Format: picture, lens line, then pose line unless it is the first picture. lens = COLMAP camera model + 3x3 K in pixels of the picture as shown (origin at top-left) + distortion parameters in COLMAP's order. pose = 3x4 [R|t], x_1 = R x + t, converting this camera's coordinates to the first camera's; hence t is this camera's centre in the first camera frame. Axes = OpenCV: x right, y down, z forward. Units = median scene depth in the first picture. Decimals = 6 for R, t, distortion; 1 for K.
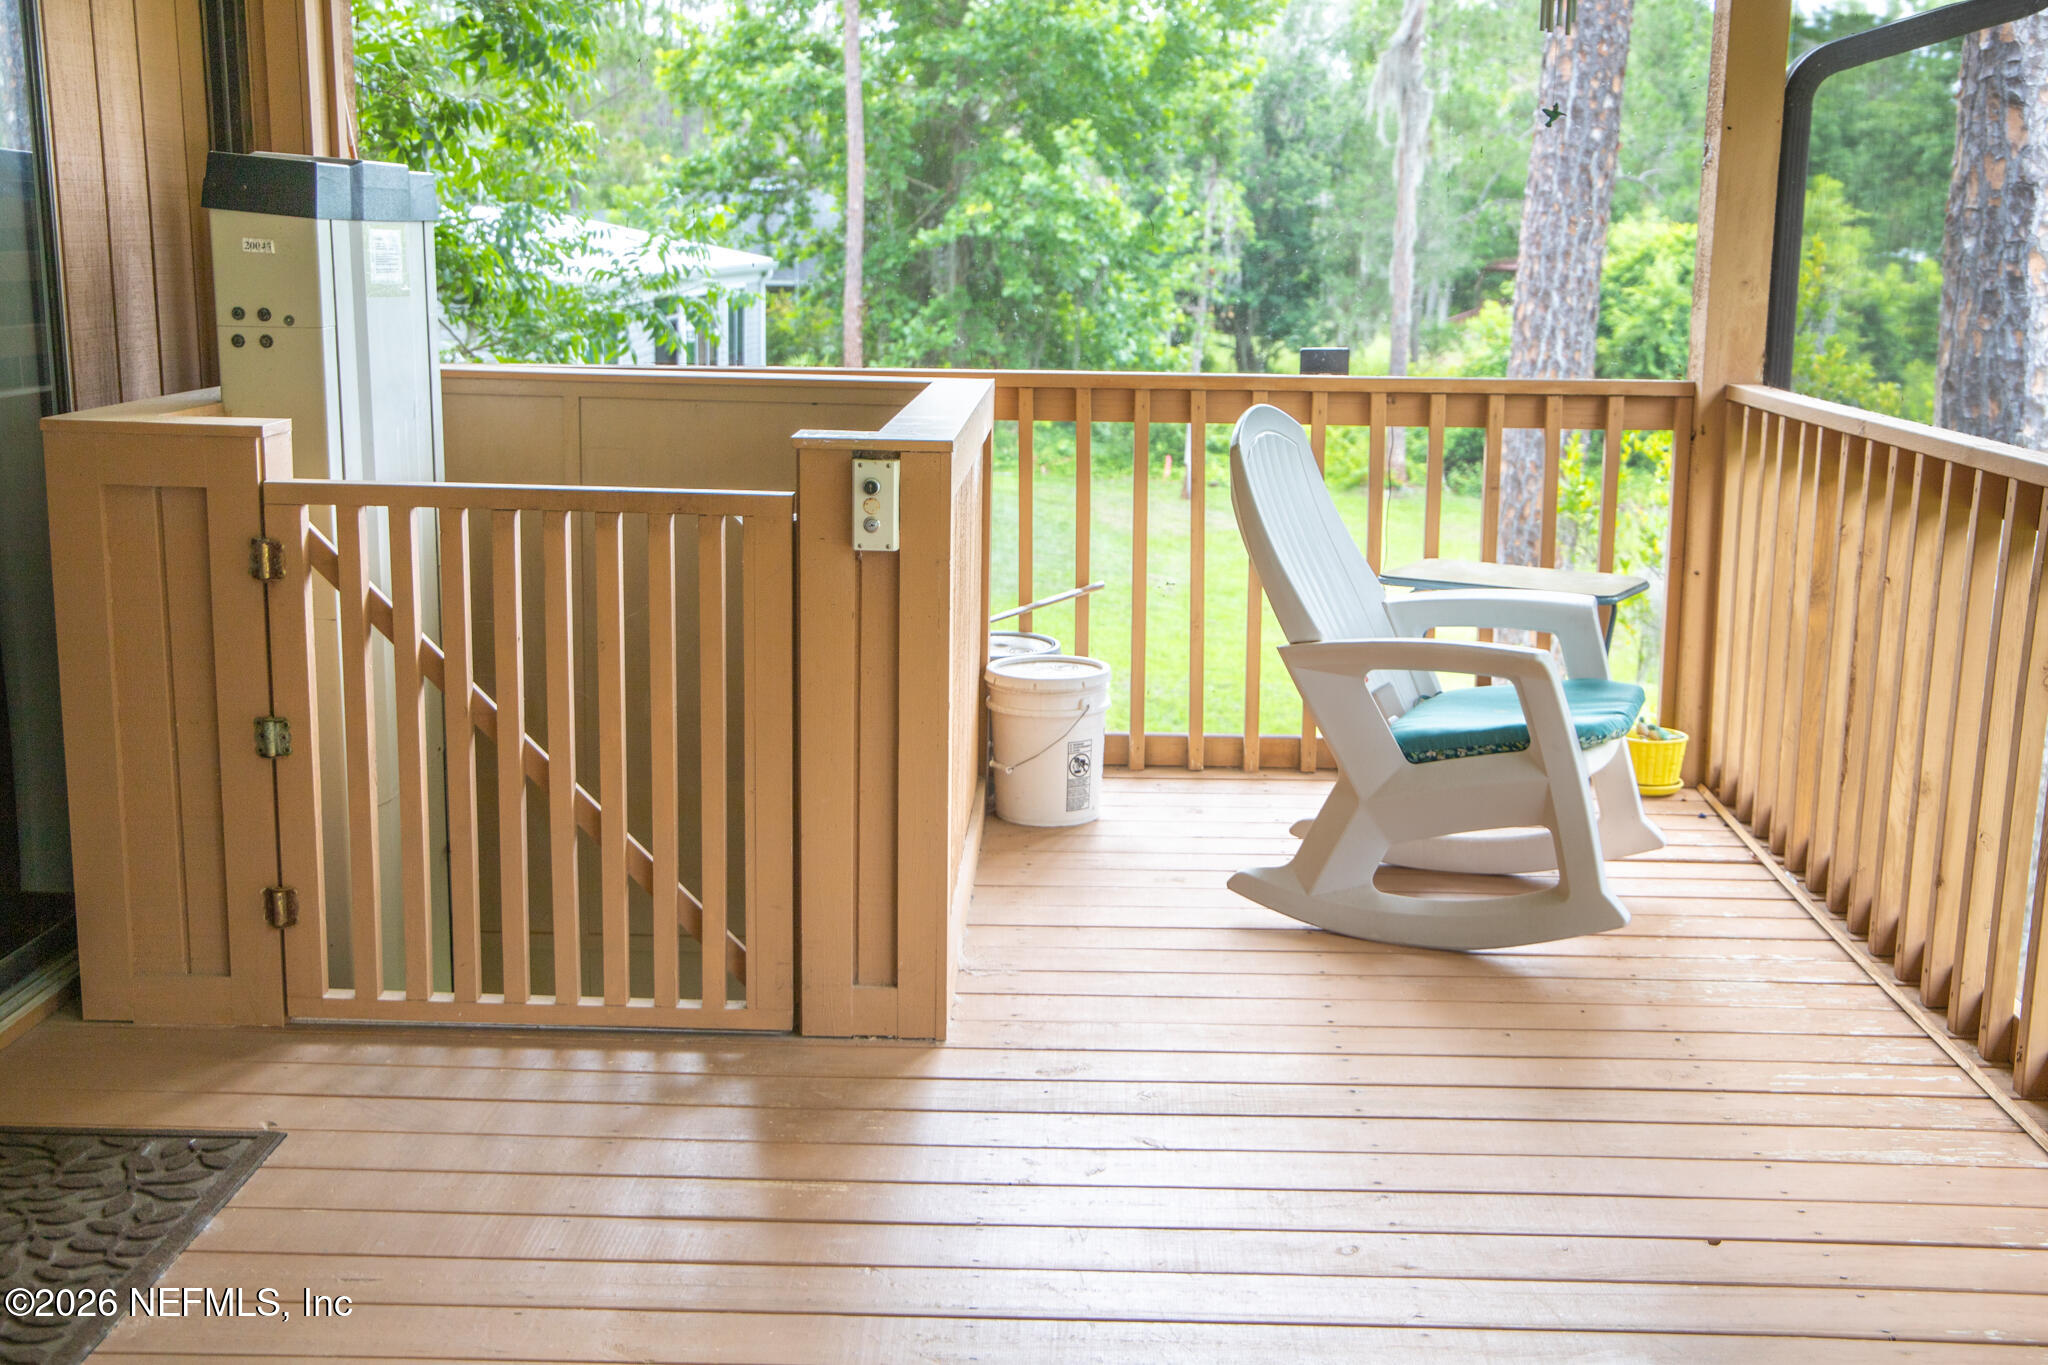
lens RADIAL K [[2412.8, 0, 1024.0], [0, 2412.8, 682.5], [0, 0, 1]] dist [-0.005184, 0.333679]
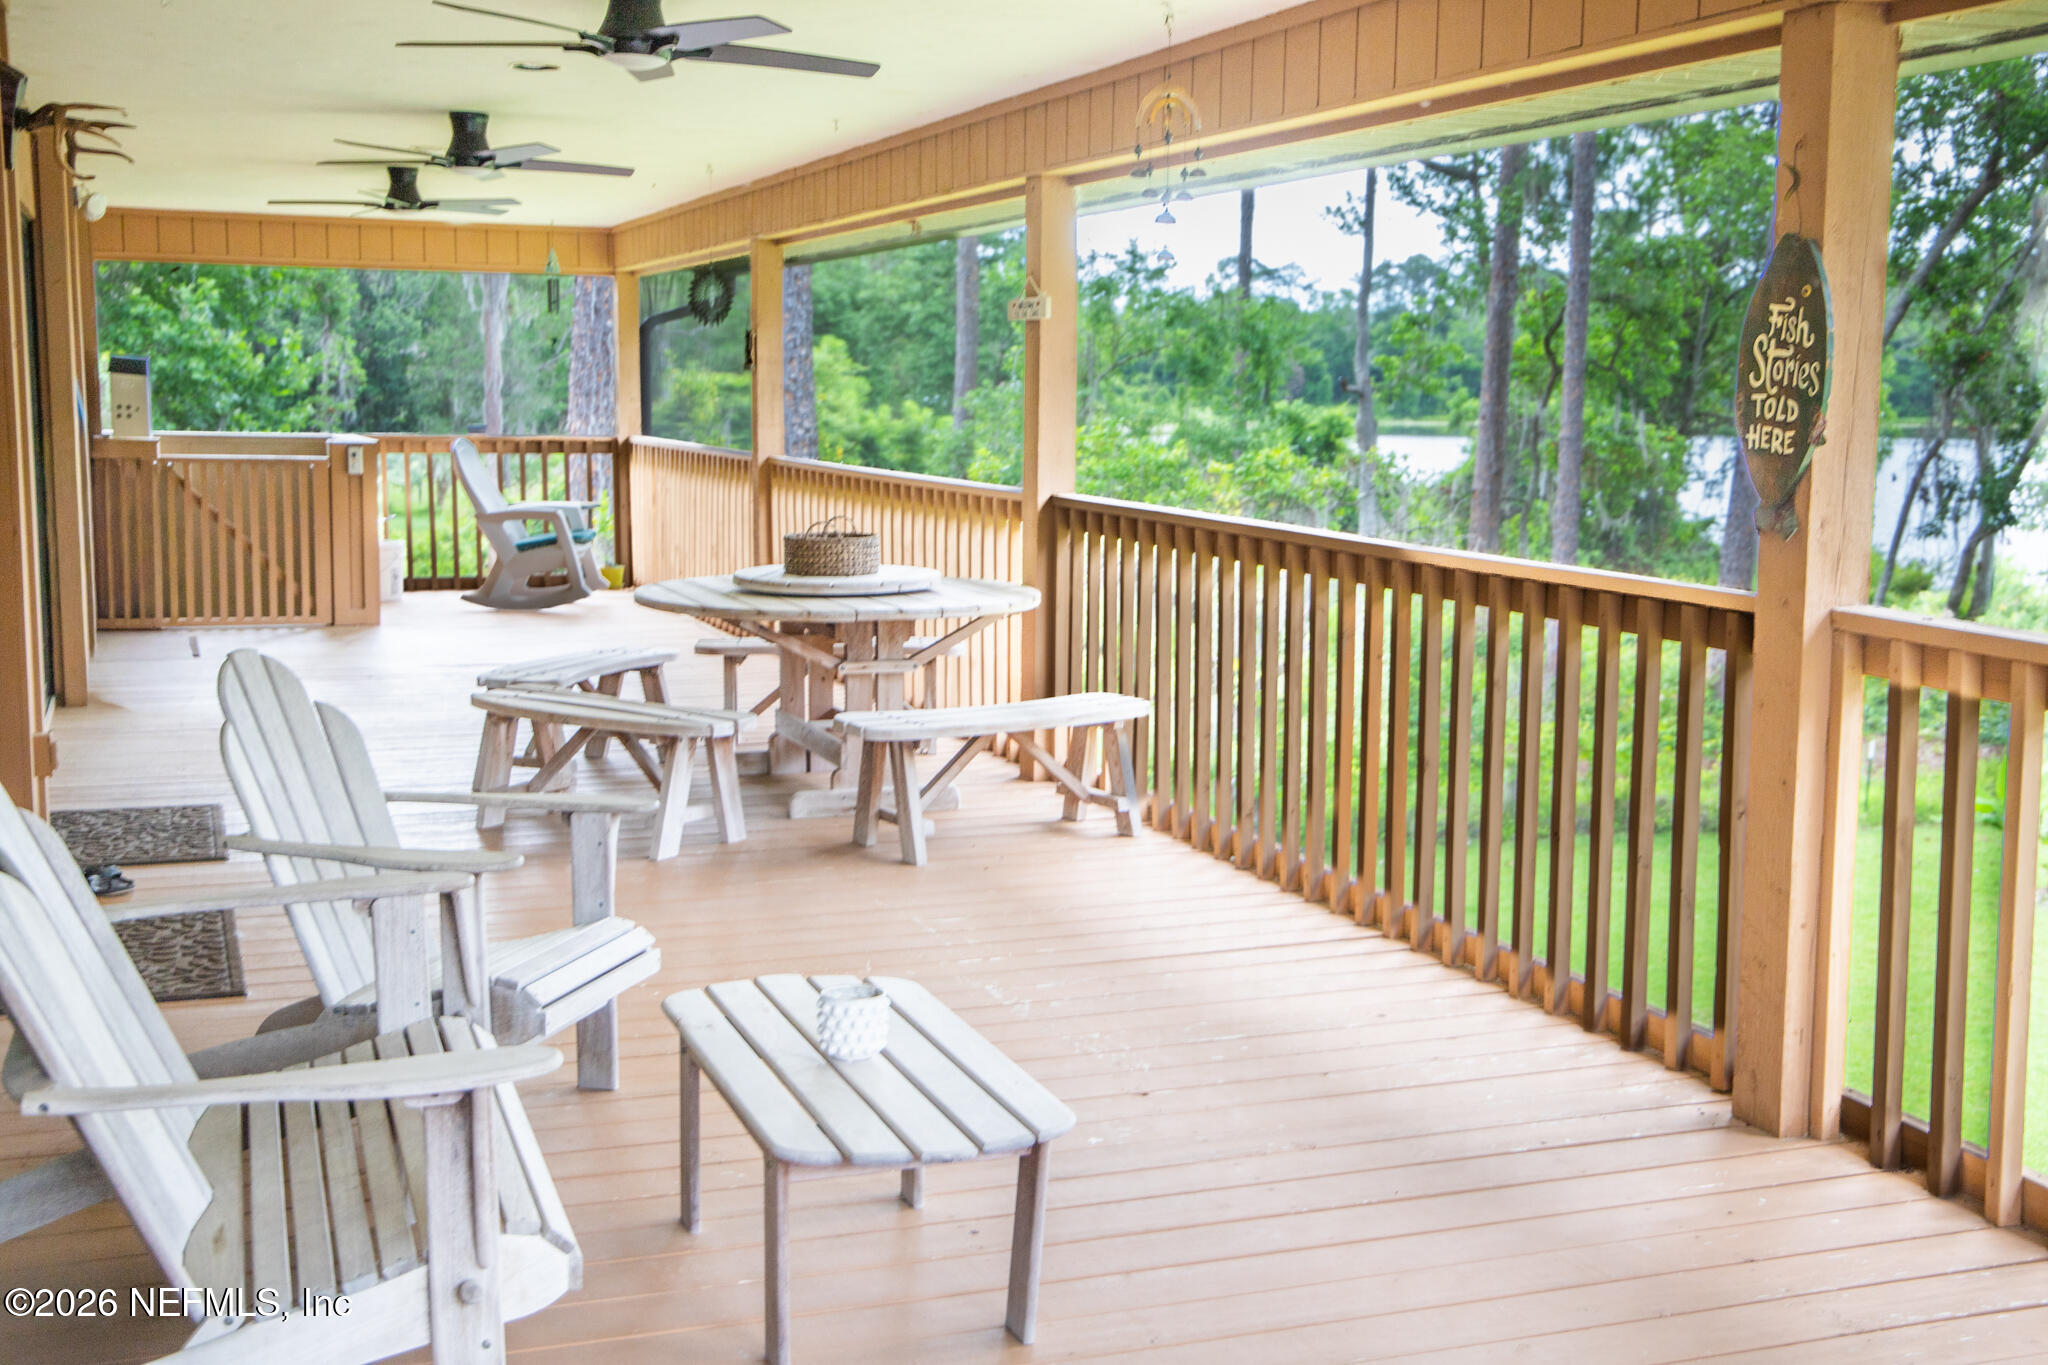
lens RADIAL K [[2387.3, 0, 1024.0], [0, 2387.3, 682.5], [0, 0, 1]] dist [0.001293, 0.732002]
pose [[0.931593, -0.050001, 0.360047, -0.031906], [0.070705, 0.996502, -0.044556, 0.034936], [-0.356559, 0.066965, 0.931870, -0.189042]]
